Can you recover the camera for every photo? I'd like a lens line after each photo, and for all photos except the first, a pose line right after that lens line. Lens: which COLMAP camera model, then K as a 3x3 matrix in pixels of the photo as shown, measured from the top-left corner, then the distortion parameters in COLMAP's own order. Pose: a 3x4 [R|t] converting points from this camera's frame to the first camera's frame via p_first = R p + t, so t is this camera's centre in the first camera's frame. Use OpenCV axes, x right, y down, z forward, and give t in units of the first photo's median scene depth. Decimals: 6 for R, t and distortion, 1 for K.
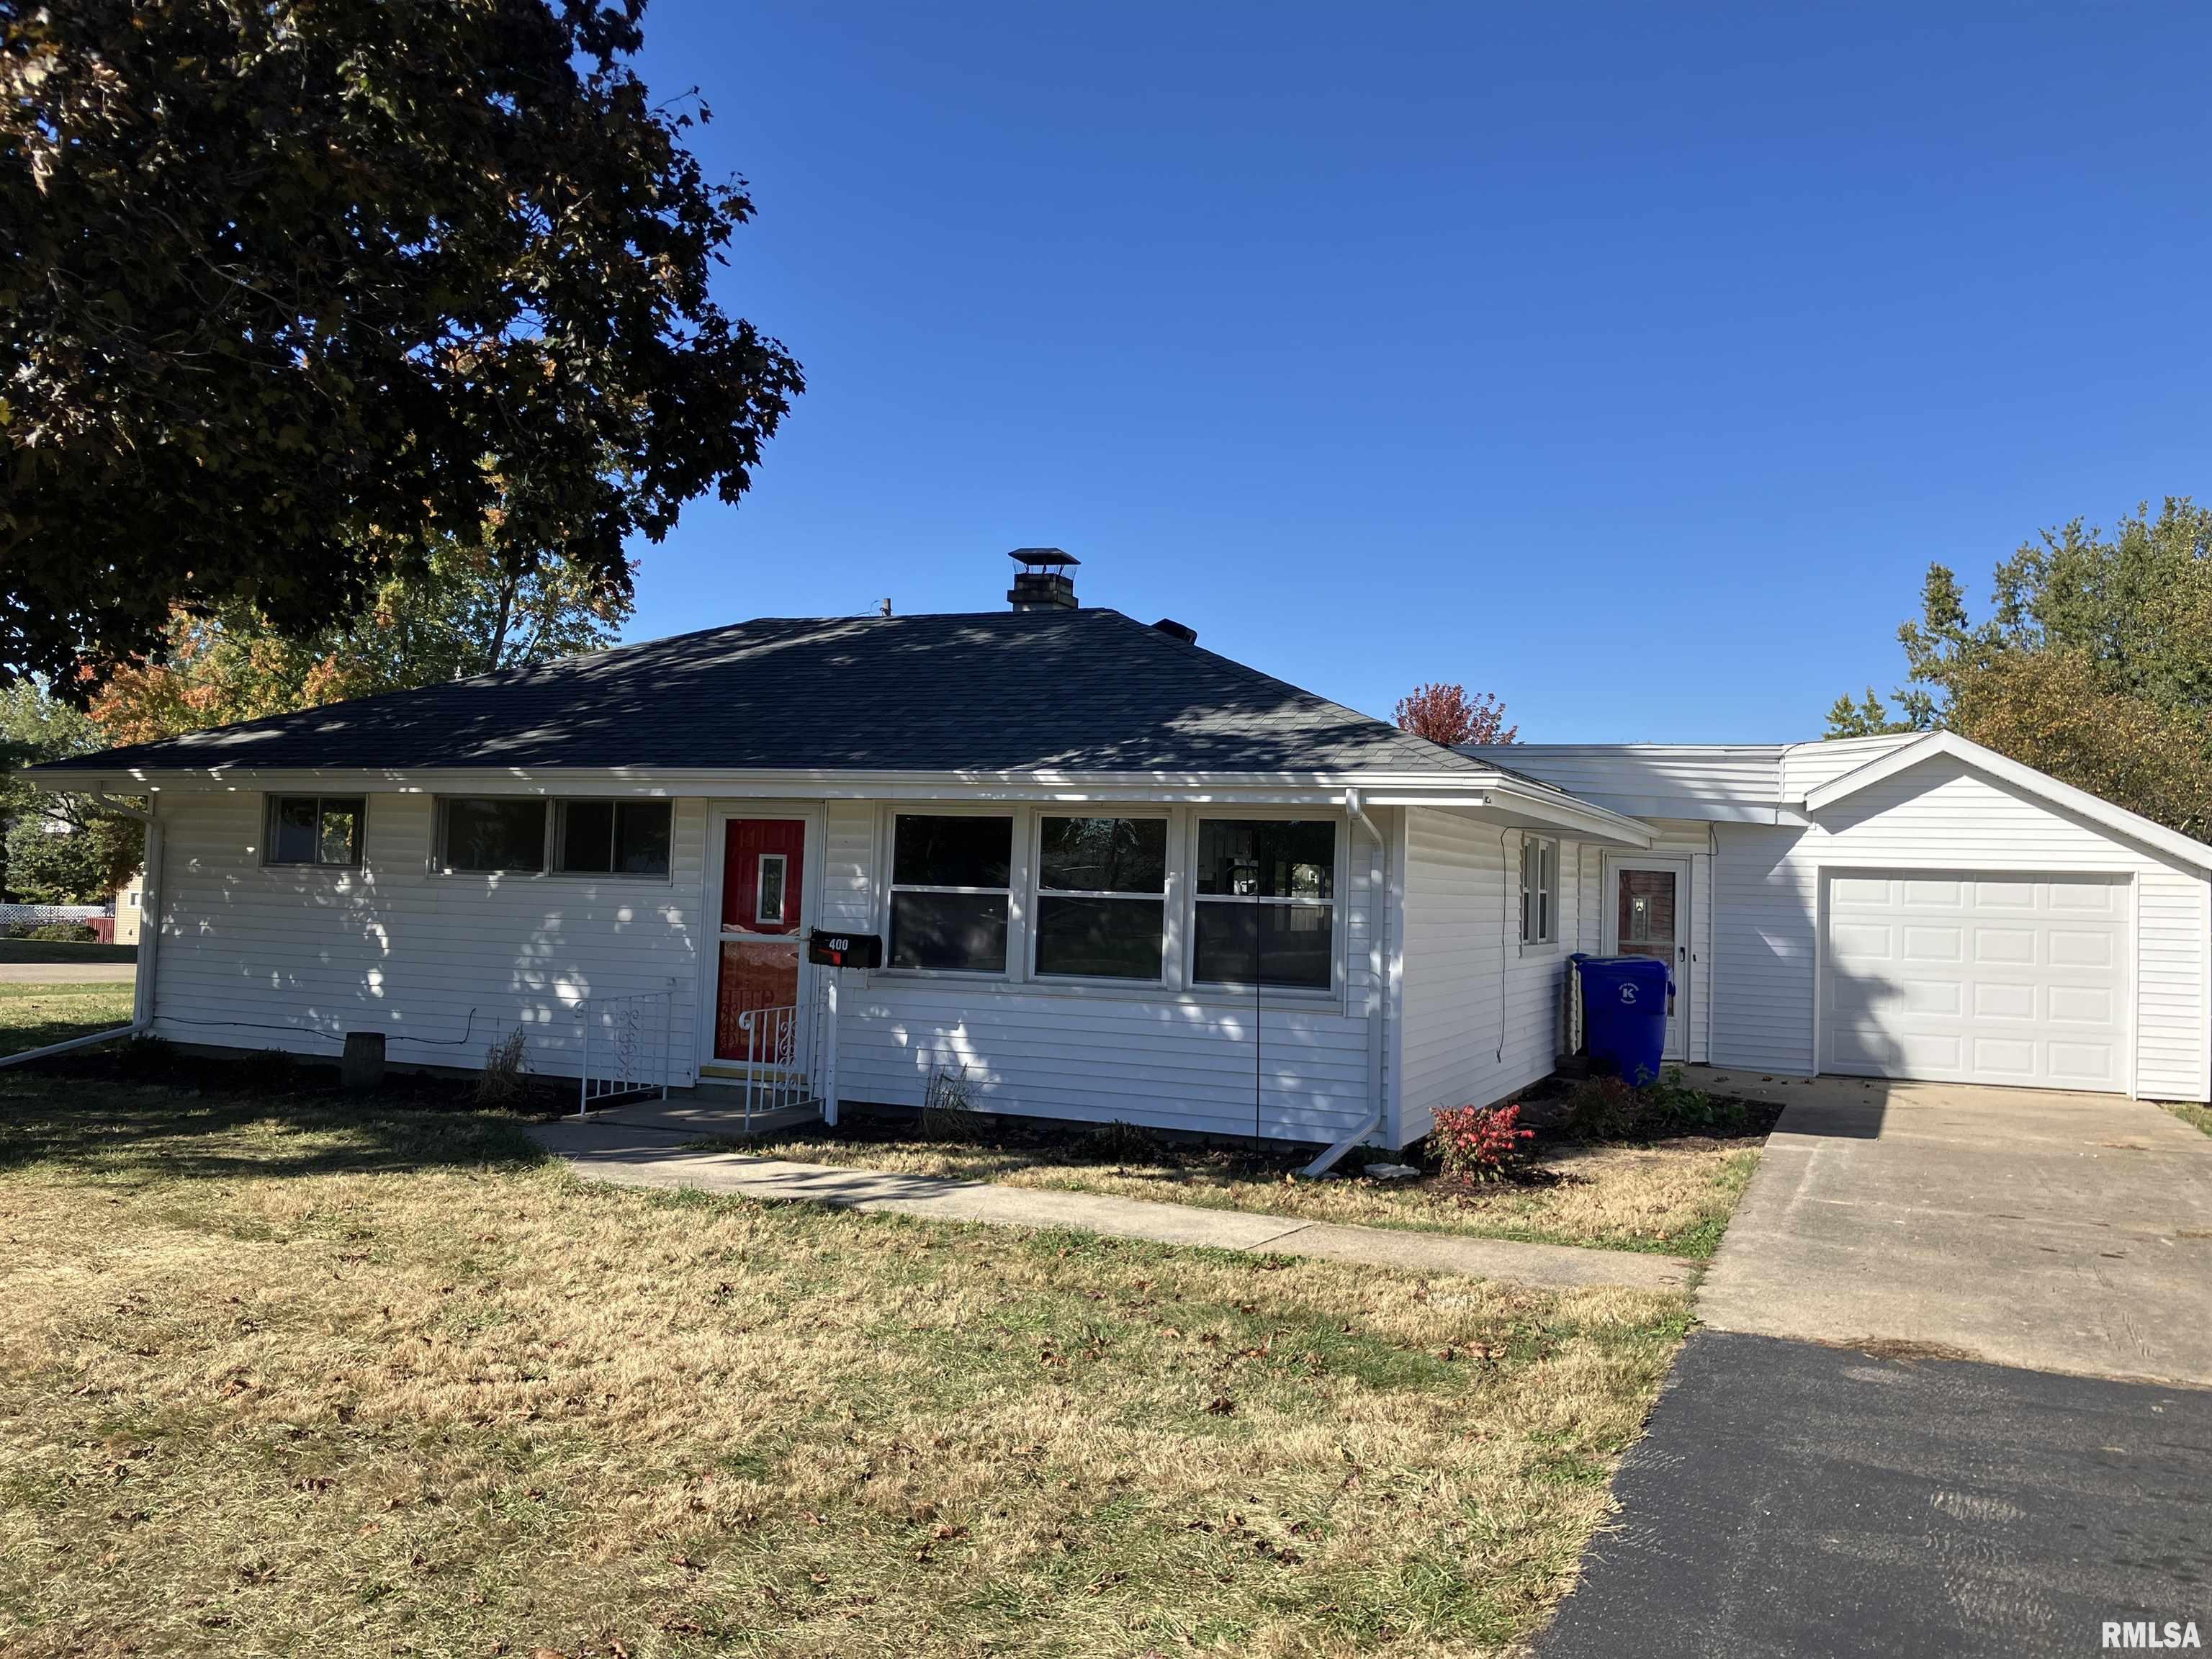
lens RADIAL K [[1827.1, 0, 1106.0], [0, 1827.1, 829.5], [0, 0, 1]] dist [0.011461, -0.001631]
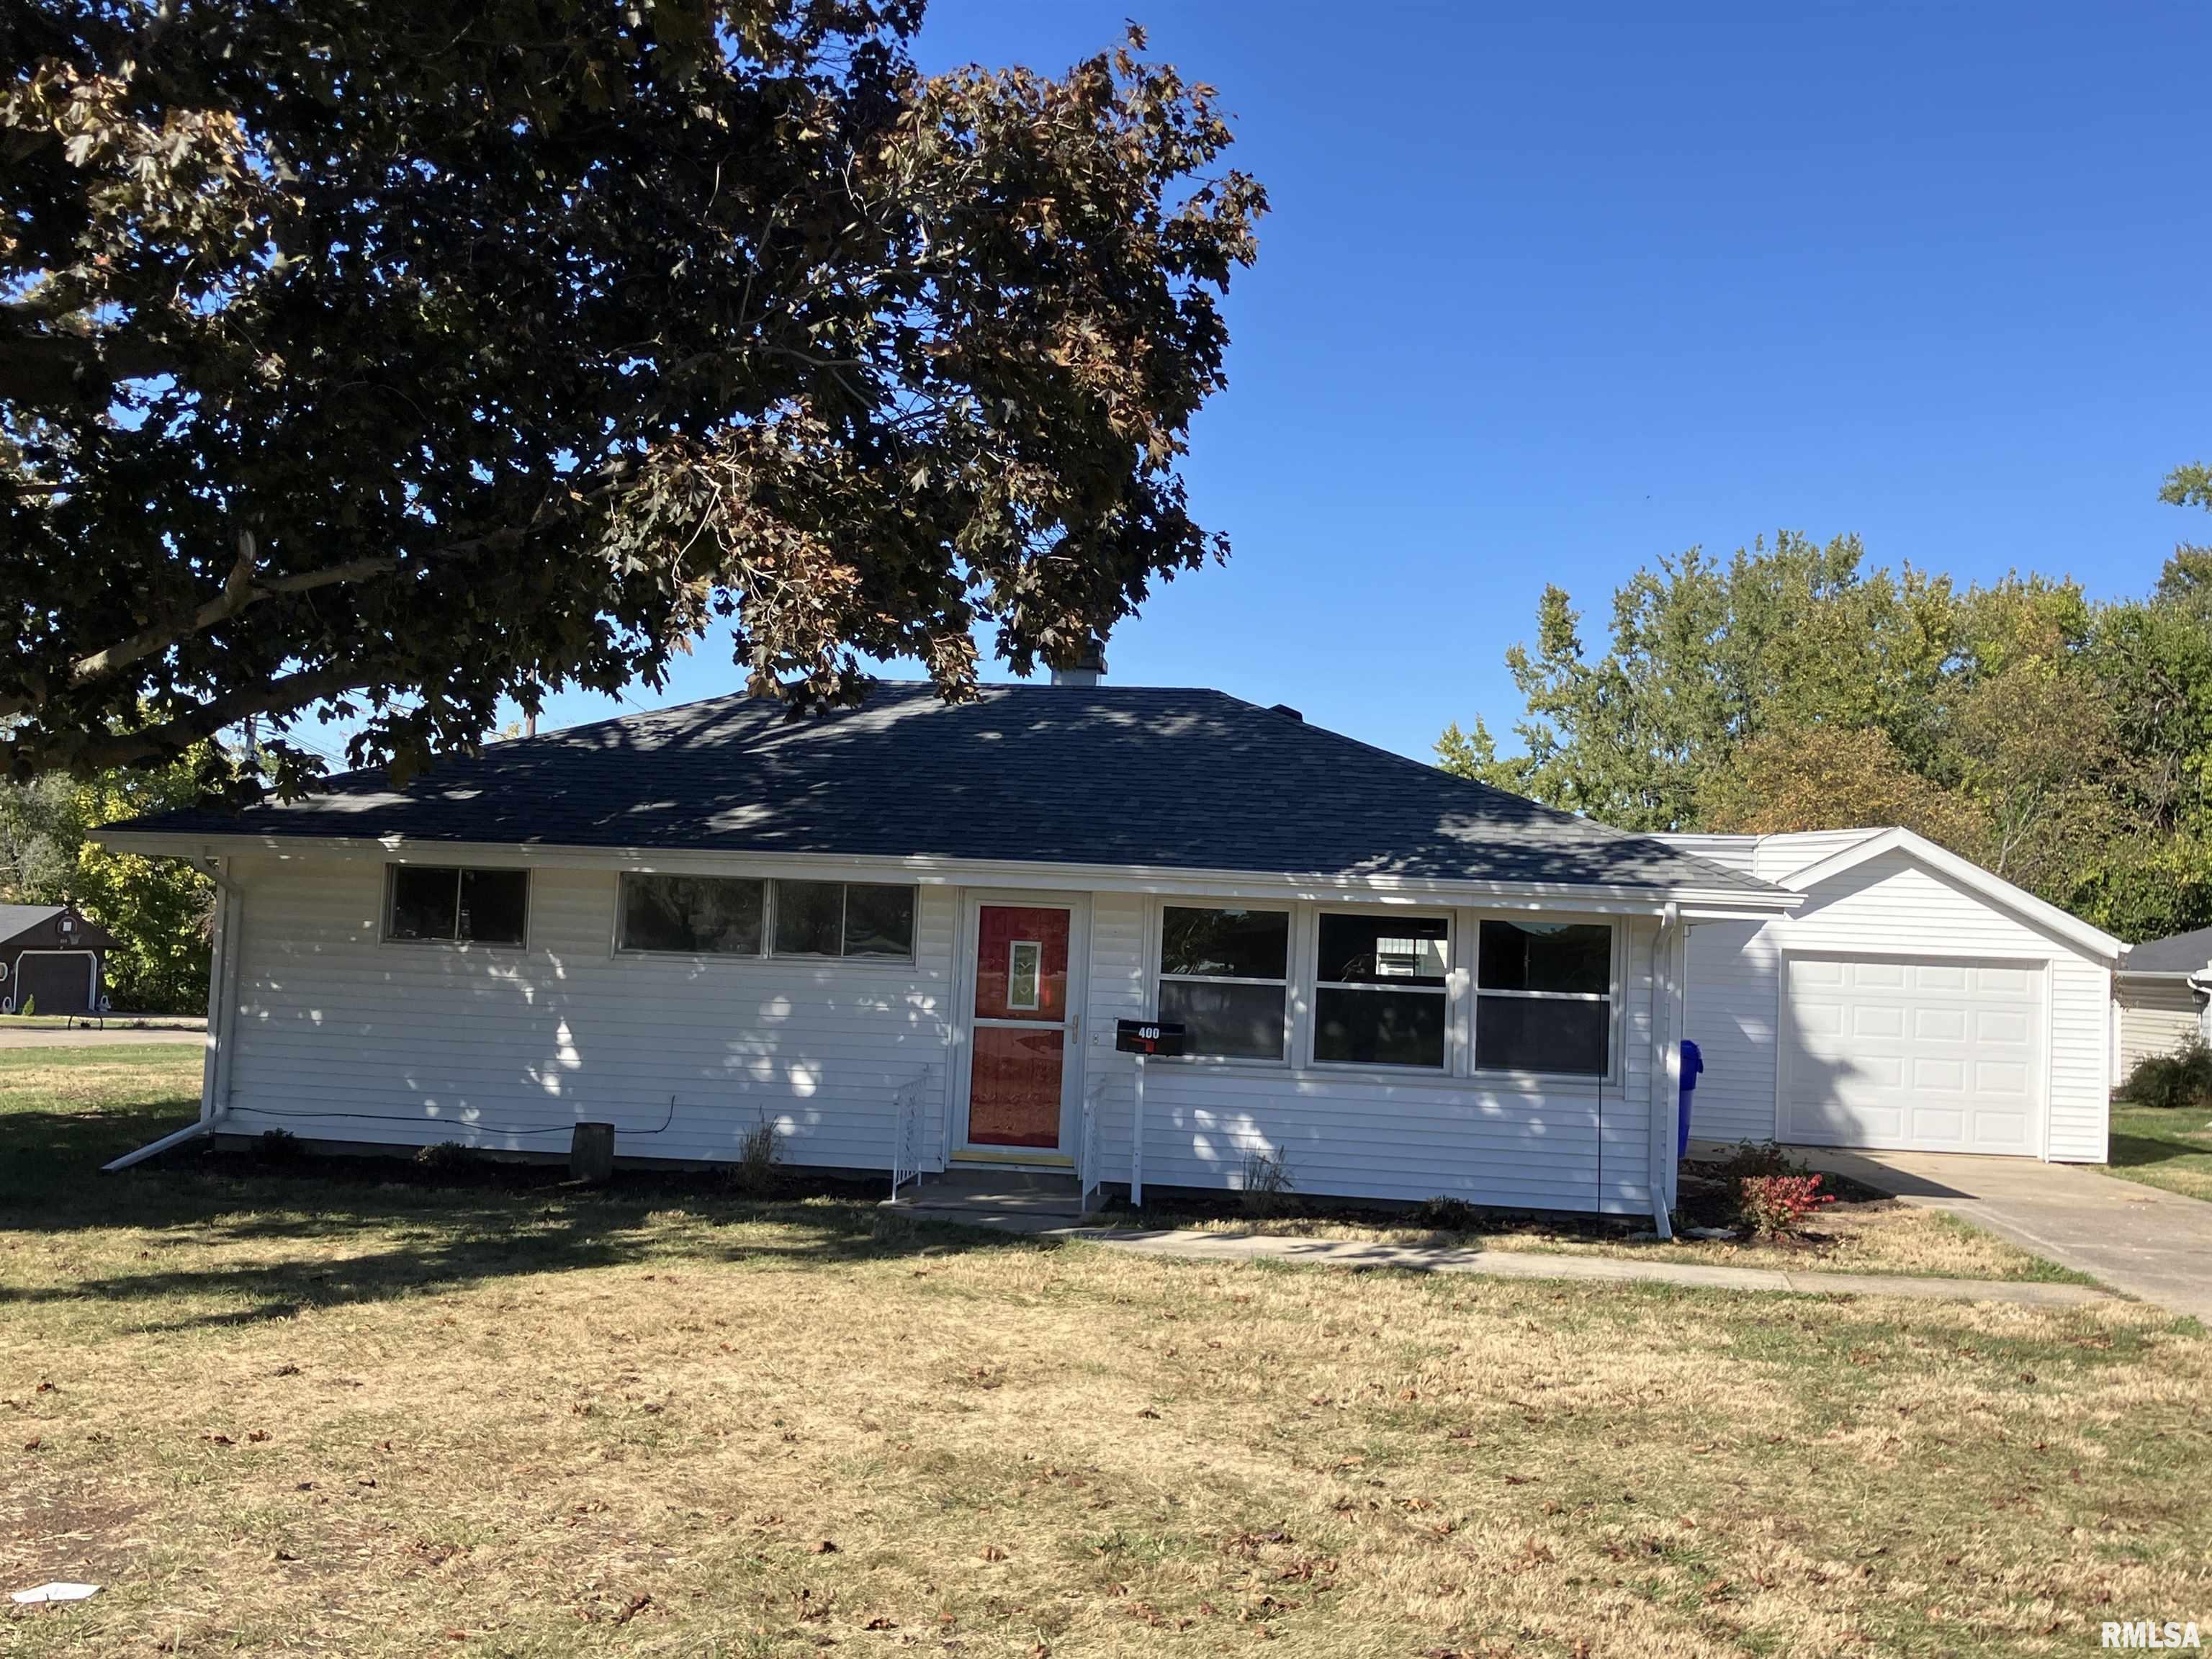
lens RADIAL K [[2232.7, 0, 1106.0], [0, 2232.7, 829.5], [0, 0, 1]] dist [0.189891, -0.993383]
pose [[0.962856, 0.025554, 0.268804, -0.479399], [-0.023507, 0.999665, -0.010831, -0.036509], [-0.268991, 0.004110, 0.963134, -0.213261]]
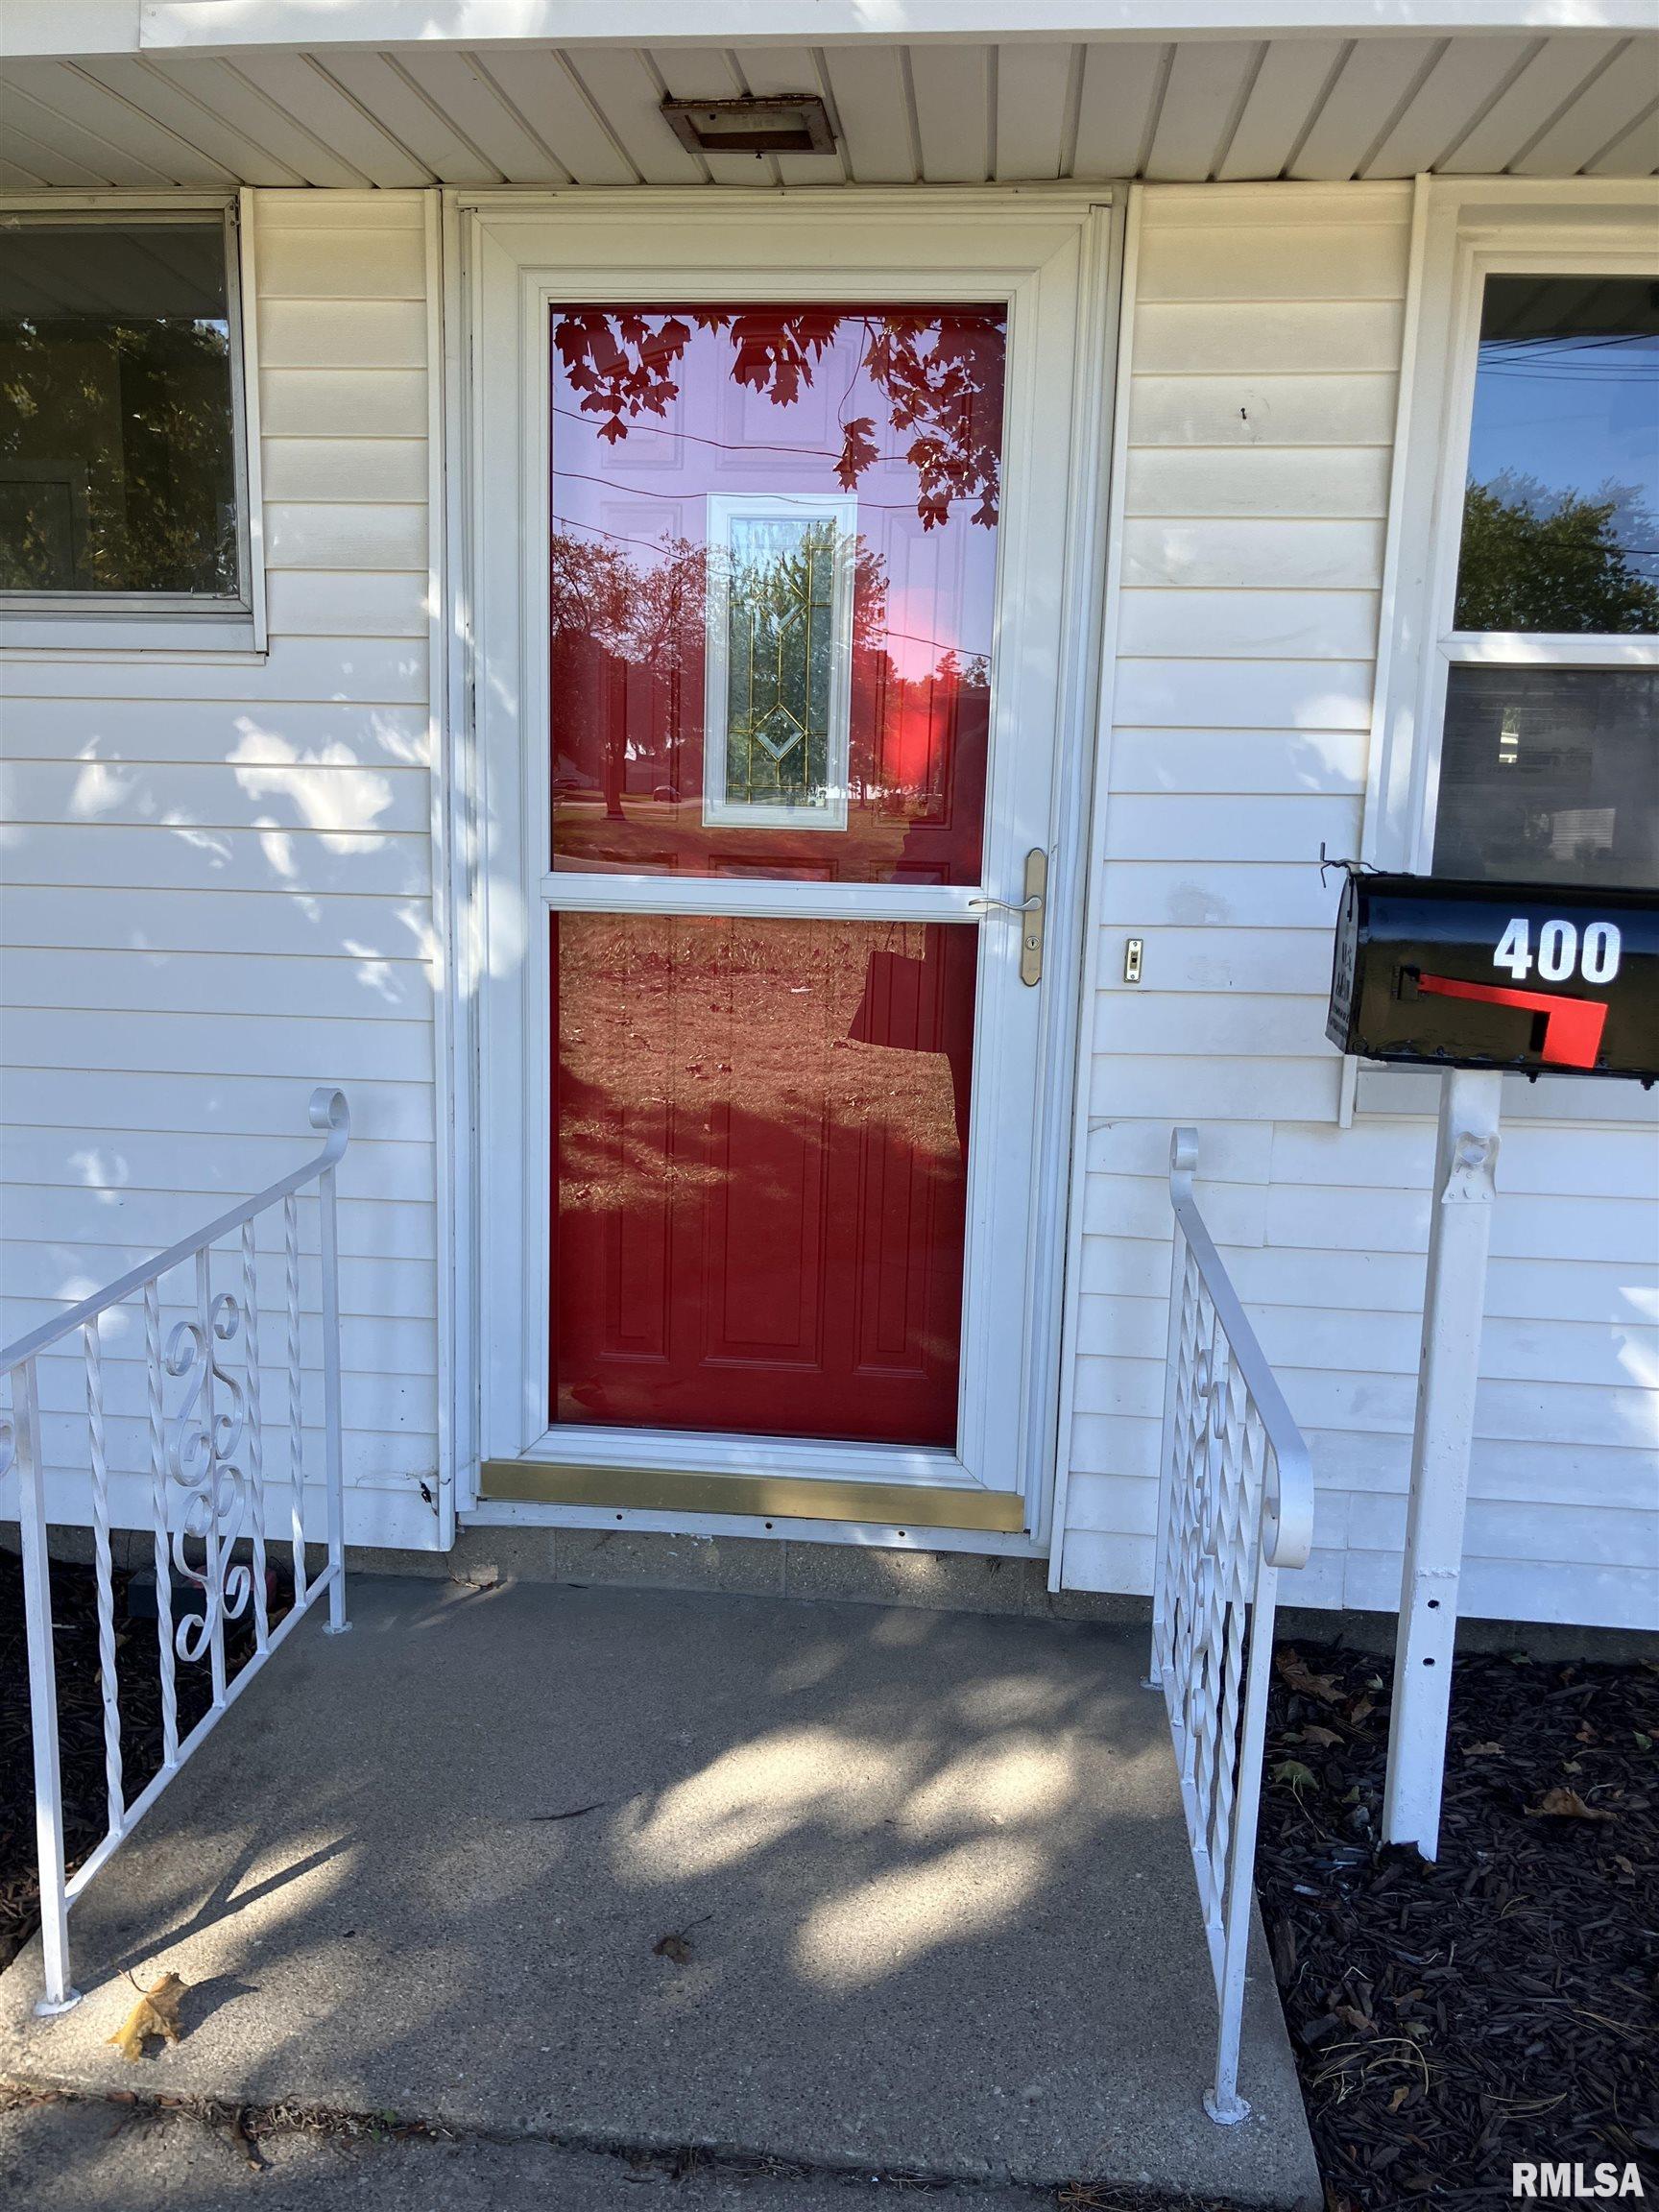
lens RADIAL K [[1762.4, 0, 829.5], [0, 1762.4, 1106.0], [0, 0, 1]] dist [0.003107, 0.001622]
pose [[0.954293, -0.062051, 0.292360, -0.242403], [-0.006930, 0.973353, 0.229205, 0.036469], [-0.298792, -0.220755, 0.928434, 0.796107]]
